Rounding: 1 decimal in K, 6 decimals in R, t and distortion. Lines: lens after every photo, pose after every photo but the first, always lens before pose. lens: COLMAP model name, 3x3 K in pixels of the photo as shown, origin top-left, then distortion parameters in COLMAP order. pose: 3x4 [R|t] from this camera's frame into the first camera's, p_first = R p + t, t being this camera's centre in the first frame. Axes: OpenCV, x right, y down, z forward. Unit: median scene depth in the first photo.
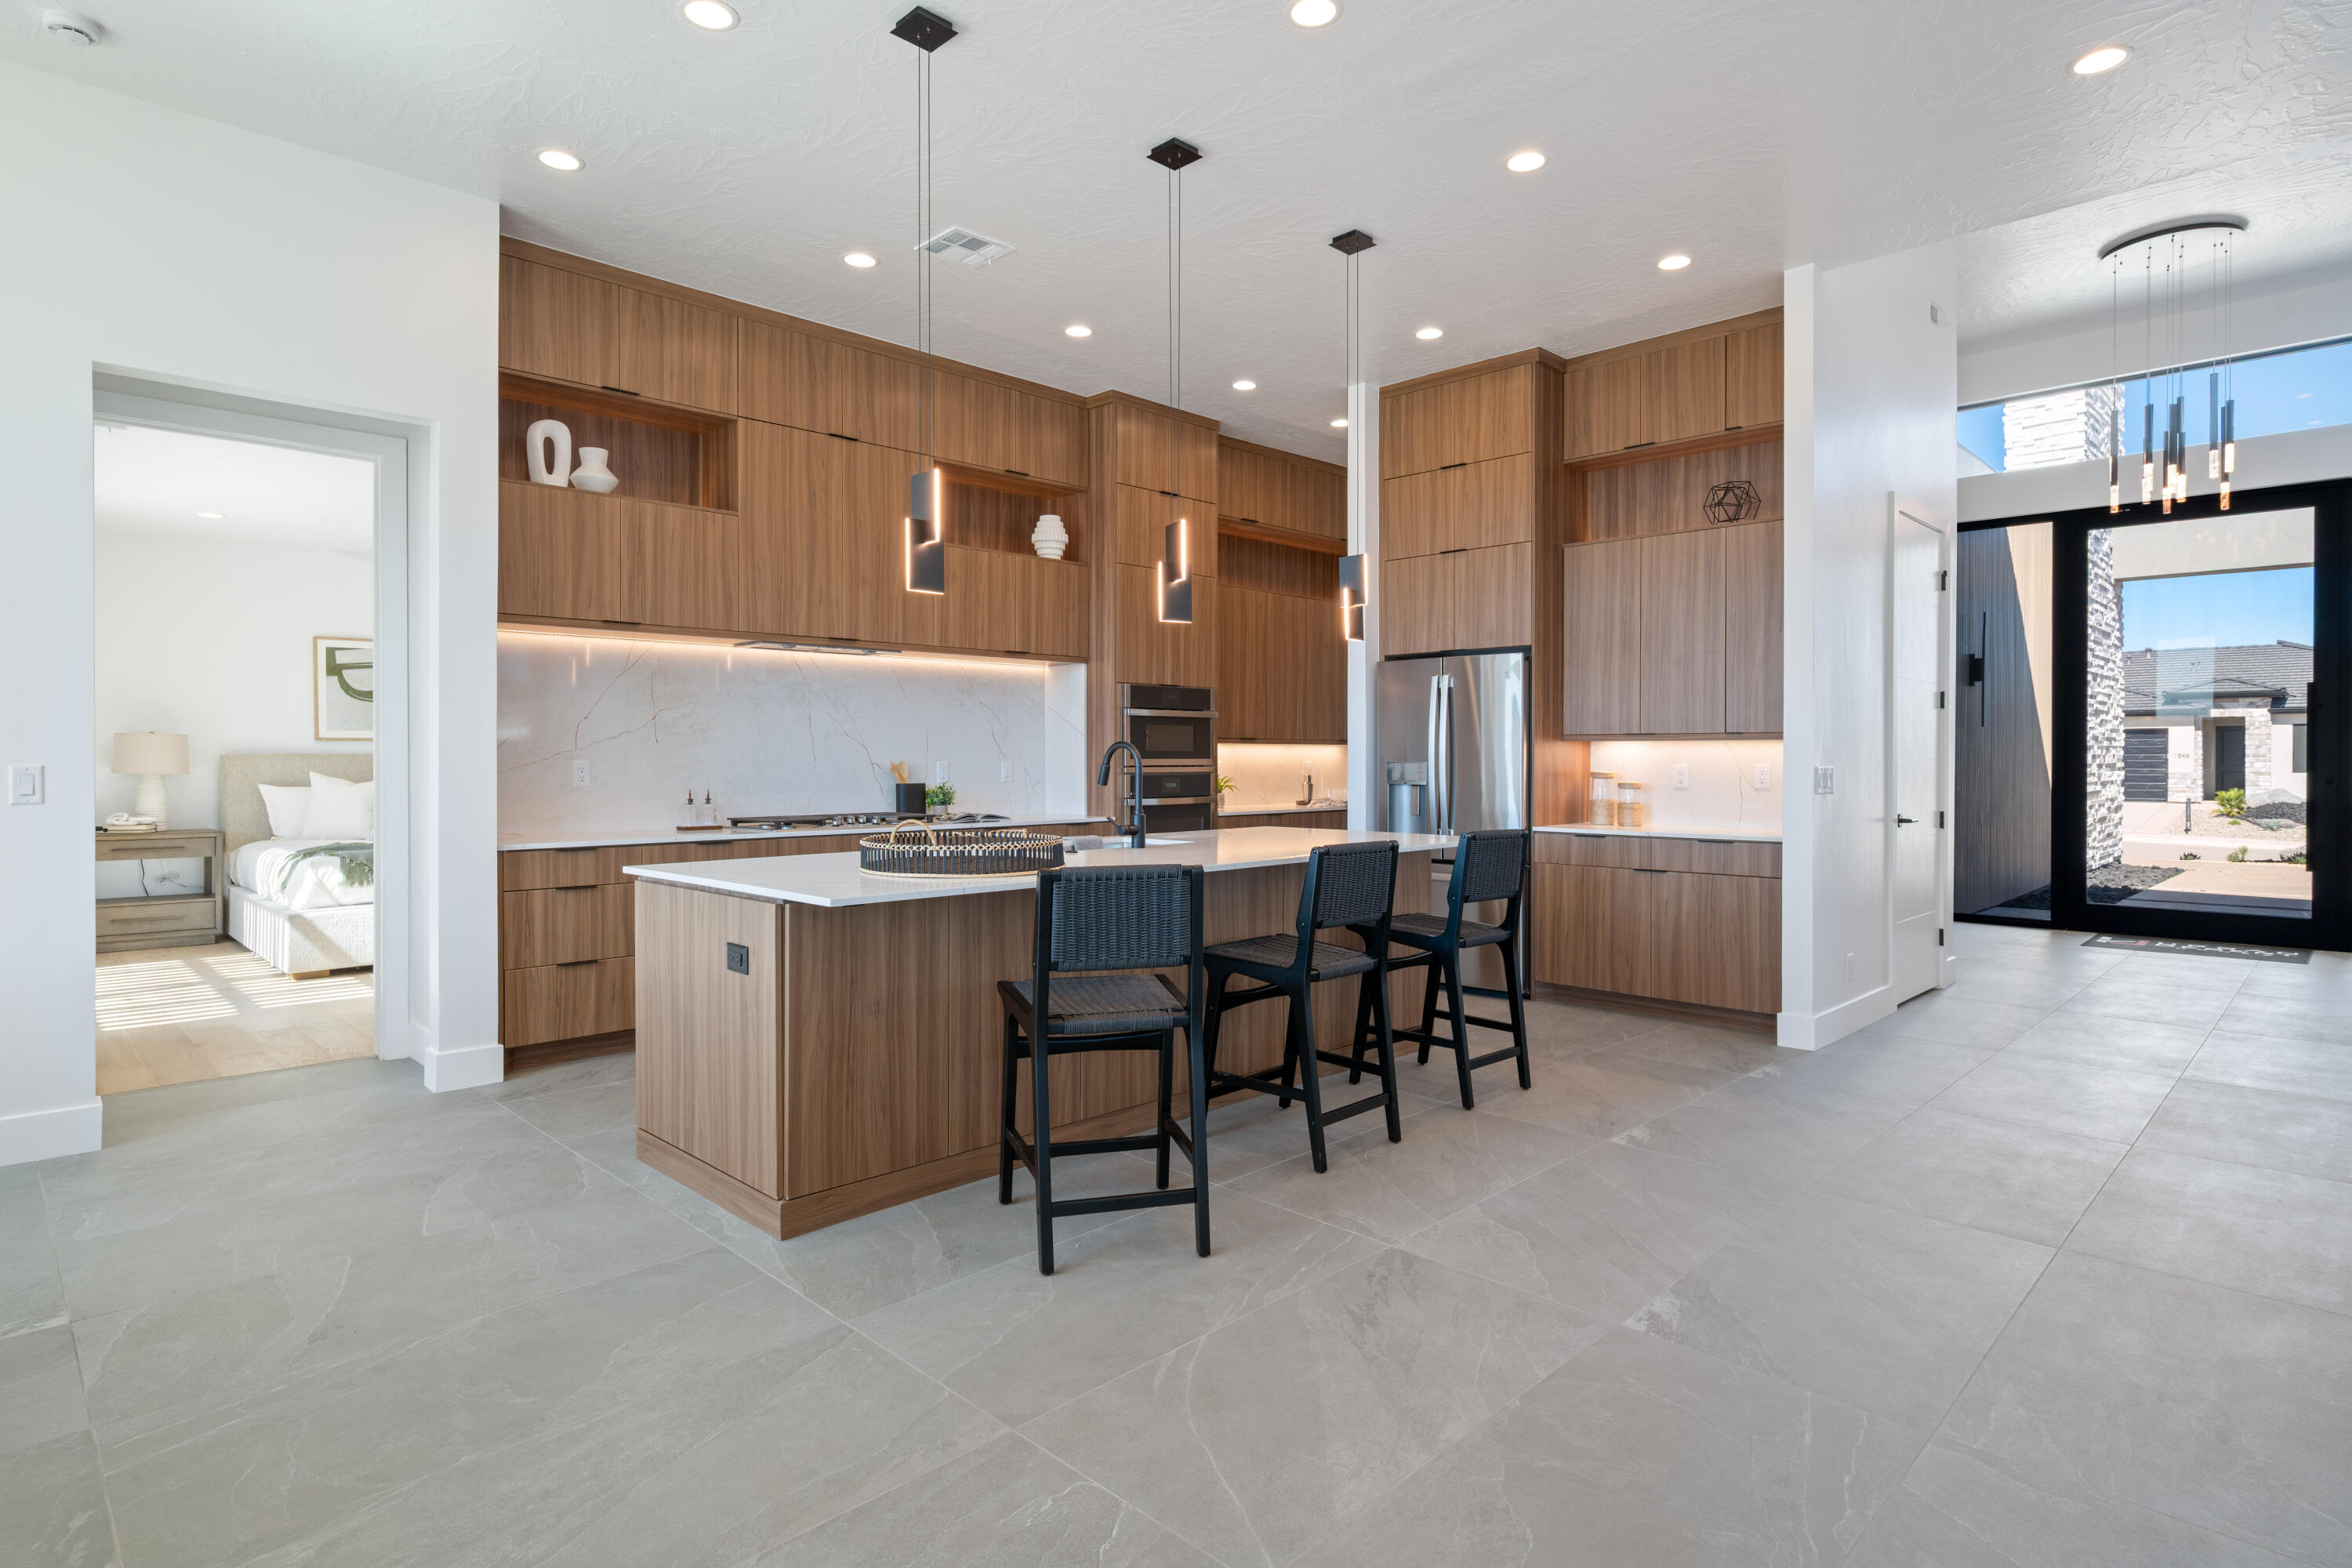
lens RADIAL K [[1221.0, 0, 1176.3], [0, 1221.0, 765.0], [0, 0, 1]] dist [0.001224, -0.000105]
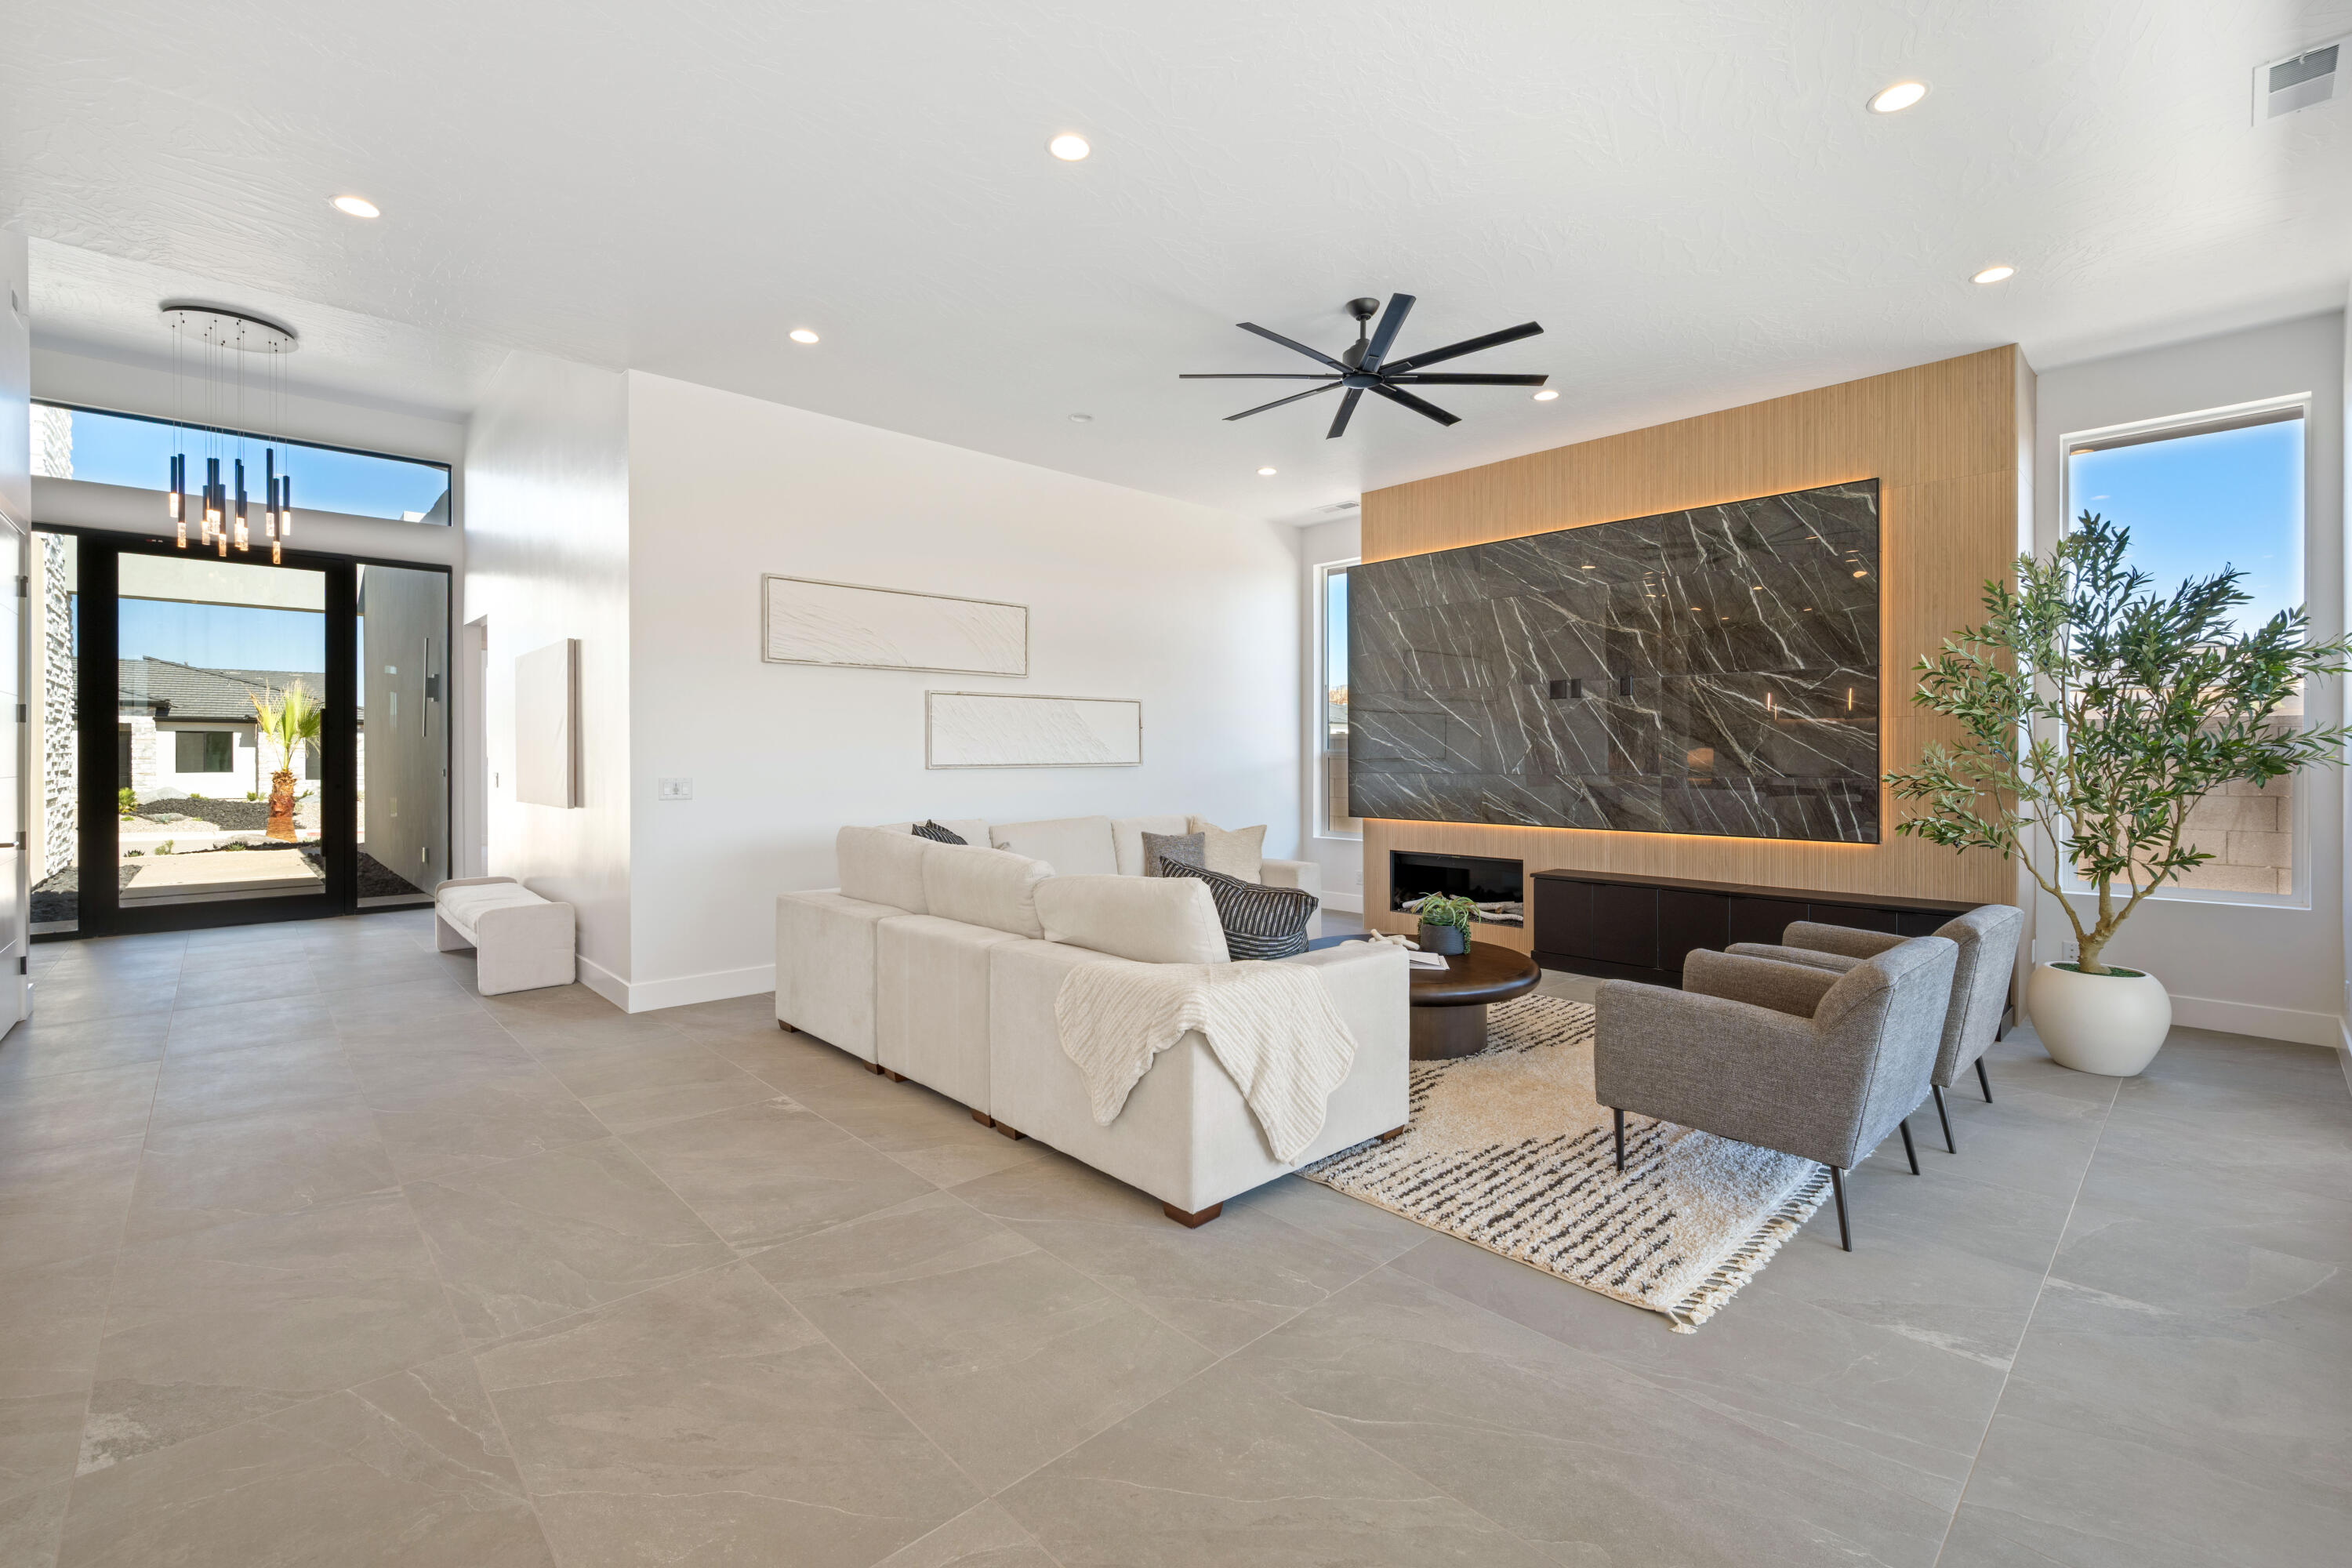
lens RADIAL K [[1010.1, 0, 1182.1], [0, 1010.1, 760.7], [0, 0, 1]] dist [-0.000871, -0.000081]
pose [[0.027986, -0.004022, 0.999600, -0.128345], [0.006917, 0.999969, 0.003830, -0.013802], [-0.999584, 0.006807, 0.028013, 0.089461]]
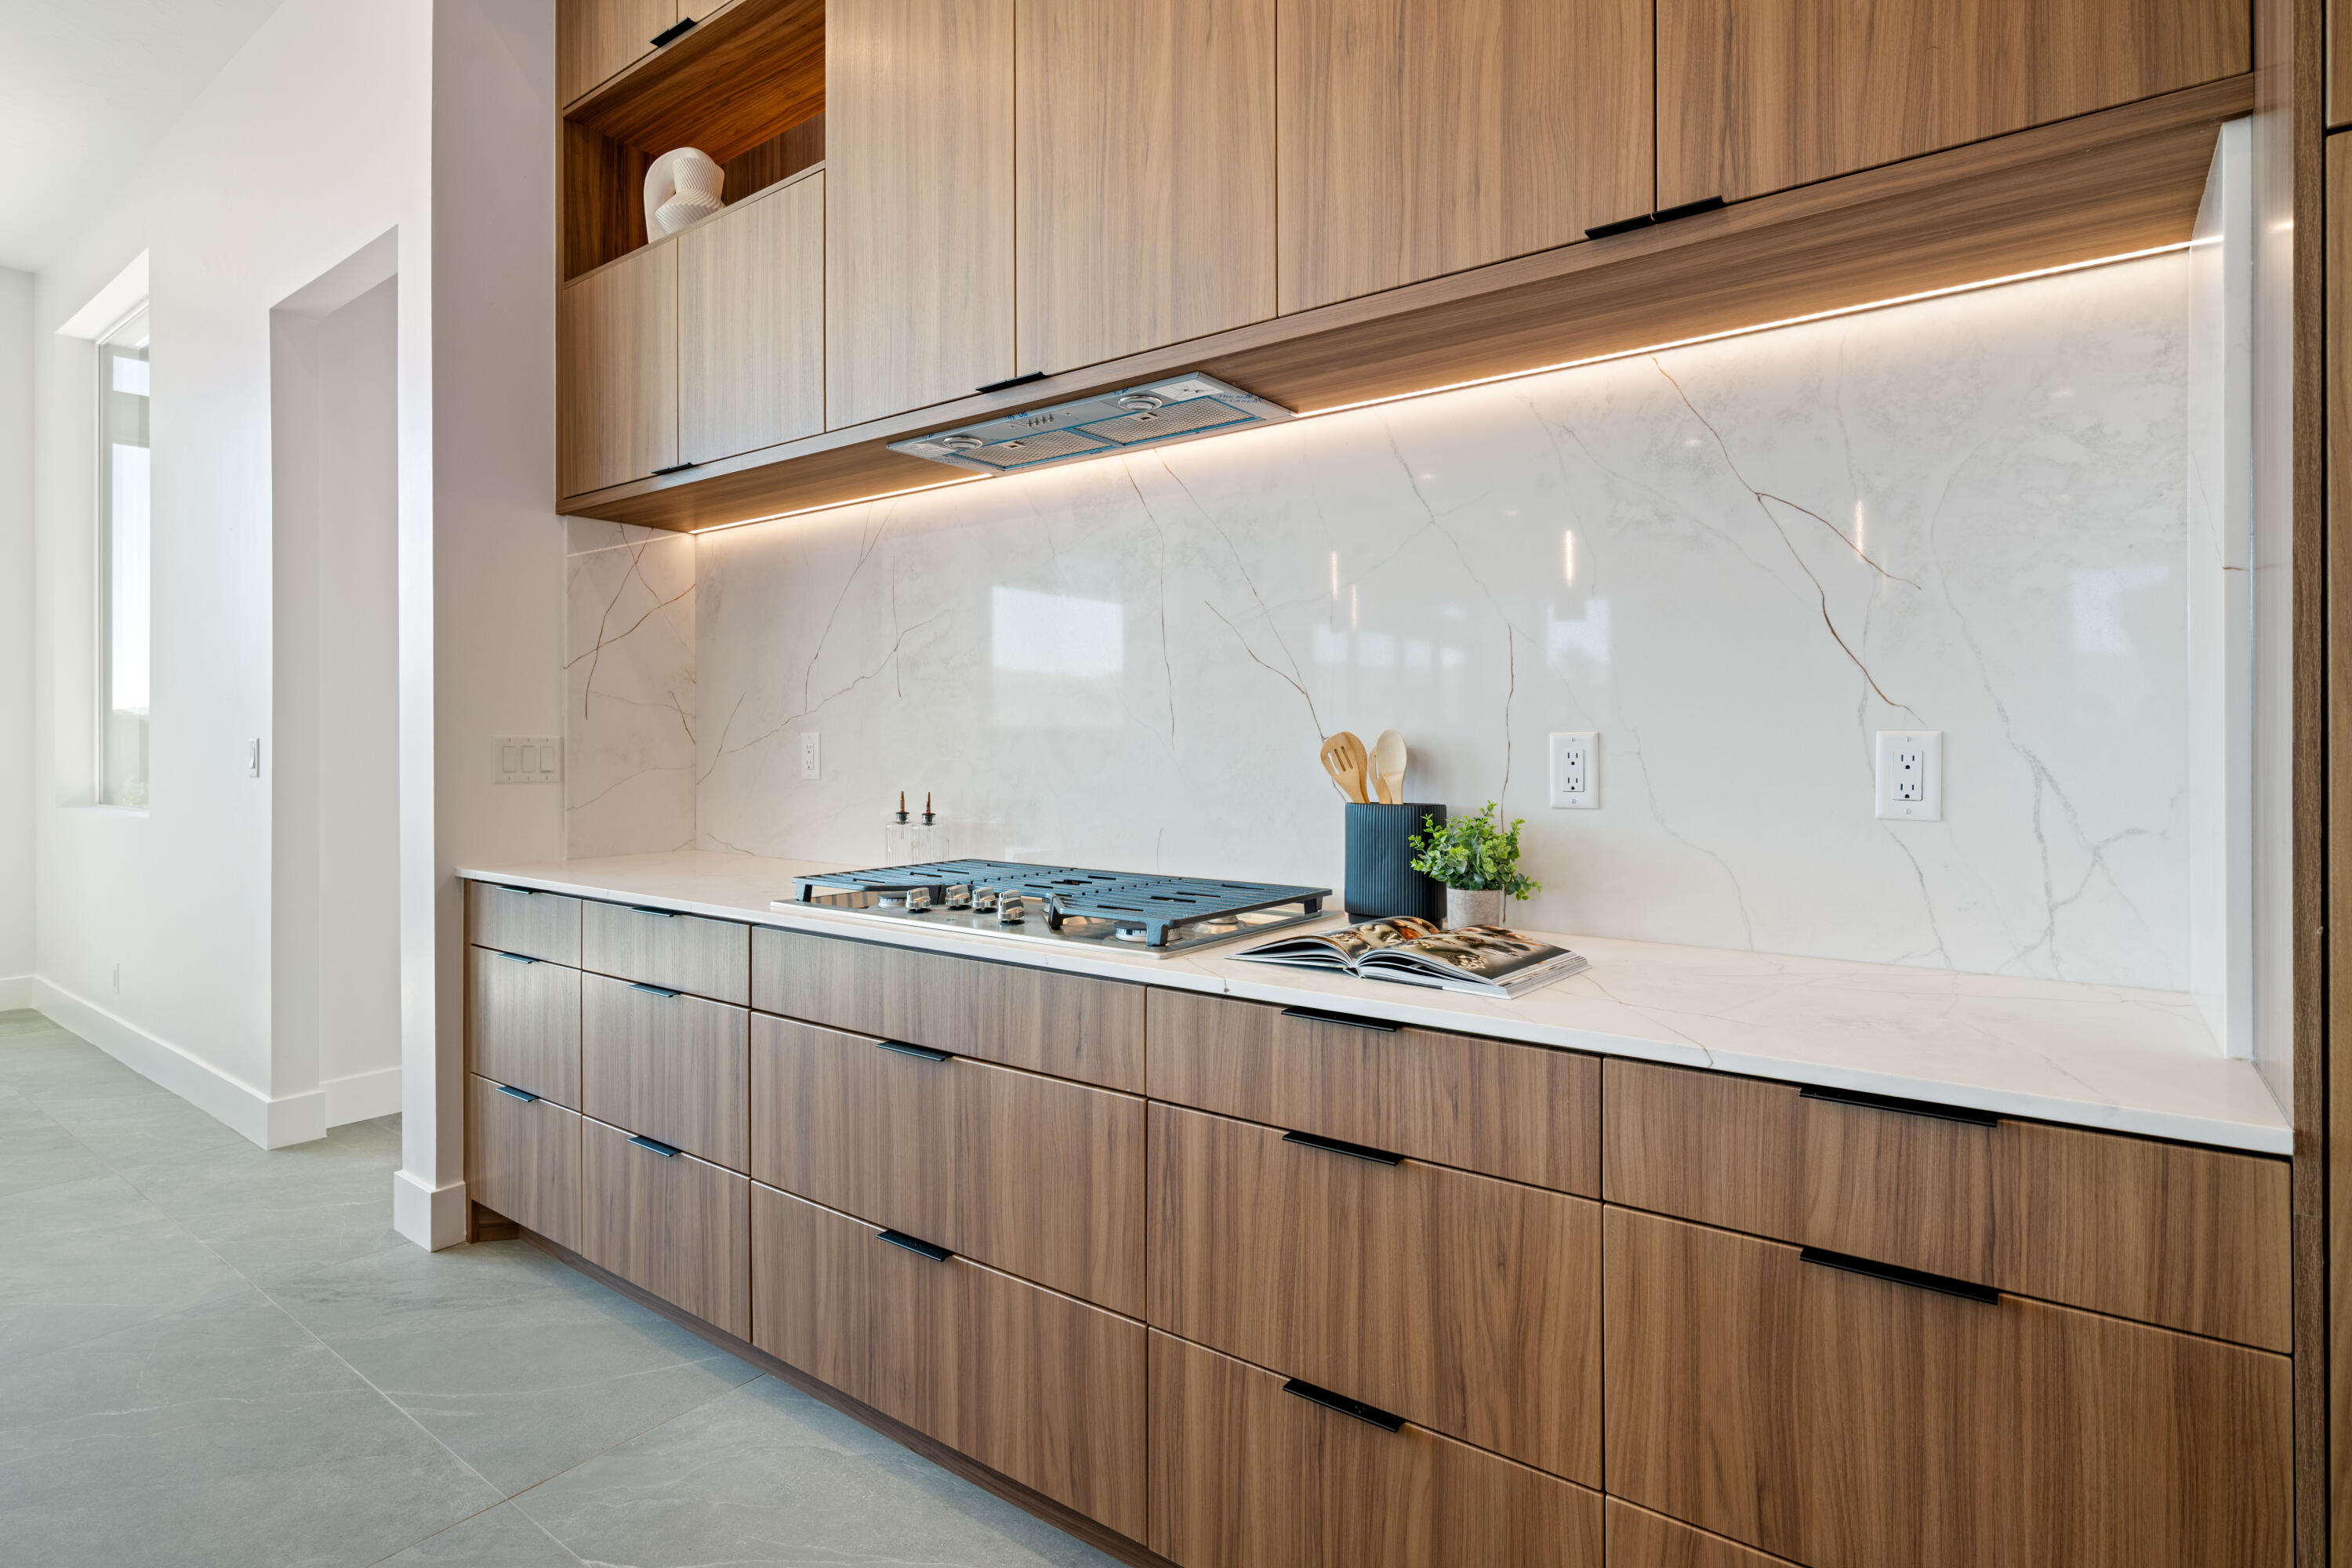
lens RADIAL K [[1177.8, 0, 1177.4], [0, 1177.8, 741.0], [0, 0, 1]] dist [-0.002448, -0.000740]
pose [[0.143336, -0.002499, -0.989671, 0.065858], [-0.005573, 0.999979, -0.003332, 0.000824], [0.989658, 0.005993, 0.143319, 0.941826]]
